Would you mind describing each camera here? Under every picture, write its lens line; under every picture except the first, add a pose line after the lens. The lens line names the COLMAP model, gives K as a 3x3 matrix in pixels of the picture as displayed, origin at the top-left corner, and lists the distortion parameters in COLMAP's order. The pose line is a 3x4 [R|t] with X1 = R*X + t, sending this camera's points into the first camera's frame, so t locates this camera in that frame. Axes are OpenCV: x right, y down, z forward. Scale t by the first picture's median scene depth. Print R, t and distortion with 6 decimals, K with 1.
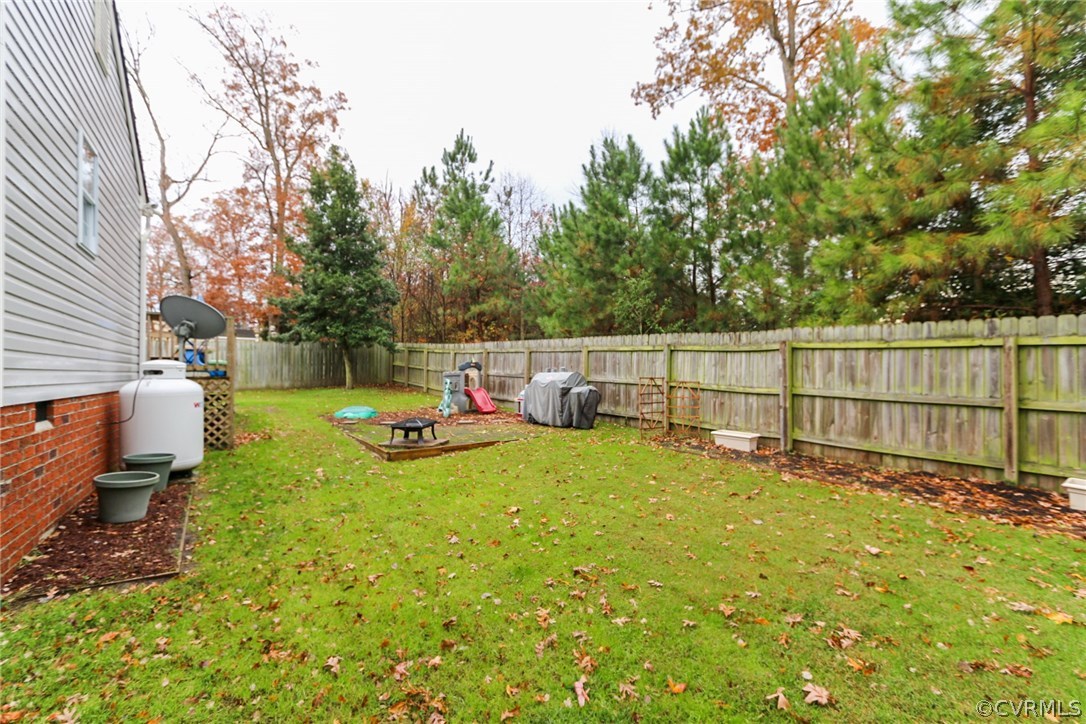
lens RADIAL K [[516.9, 0, 545.1], [0, 516.9, 356.3], [0, 0, 1]] dist [0.004053, 0.001437]
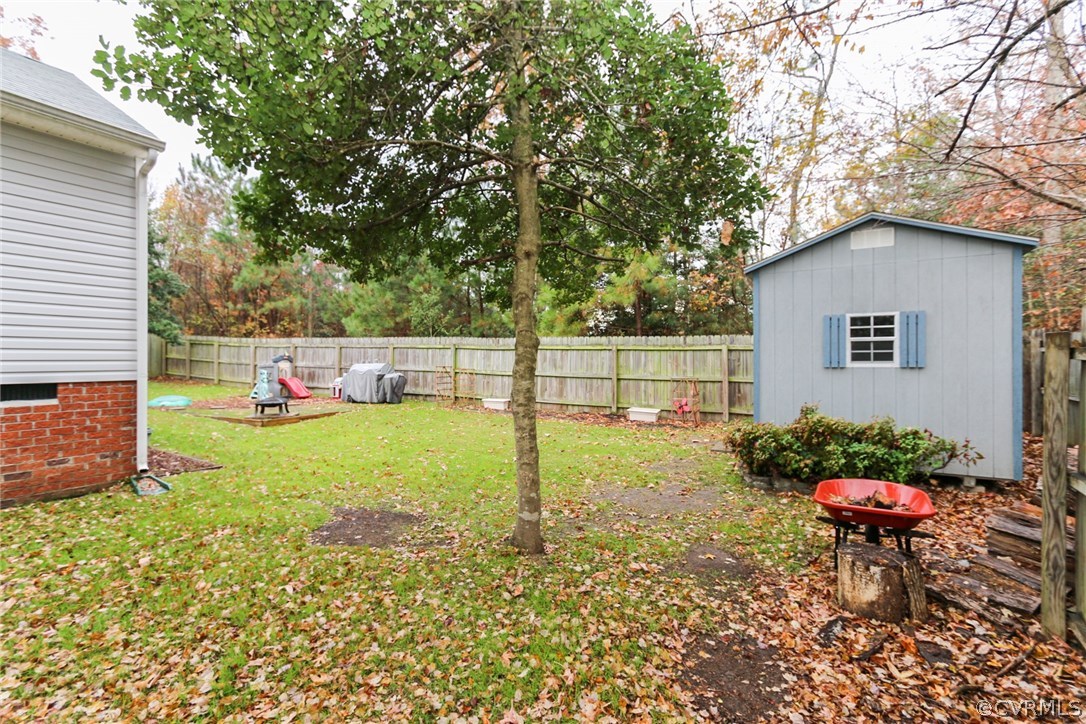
lens RADIAL K [[516.9, 0, 543.9], [0, 516.9, 356.9], [0, 0, 1]] dist [0.004053, 0.001437]
pose [[0.904331, 0.001520, 0.426828, -0.152103], [-0.008044, 0.999877, 0.013483, -0.008635], [-0.426755, -0.015627, 0.904232, -0.427284]]
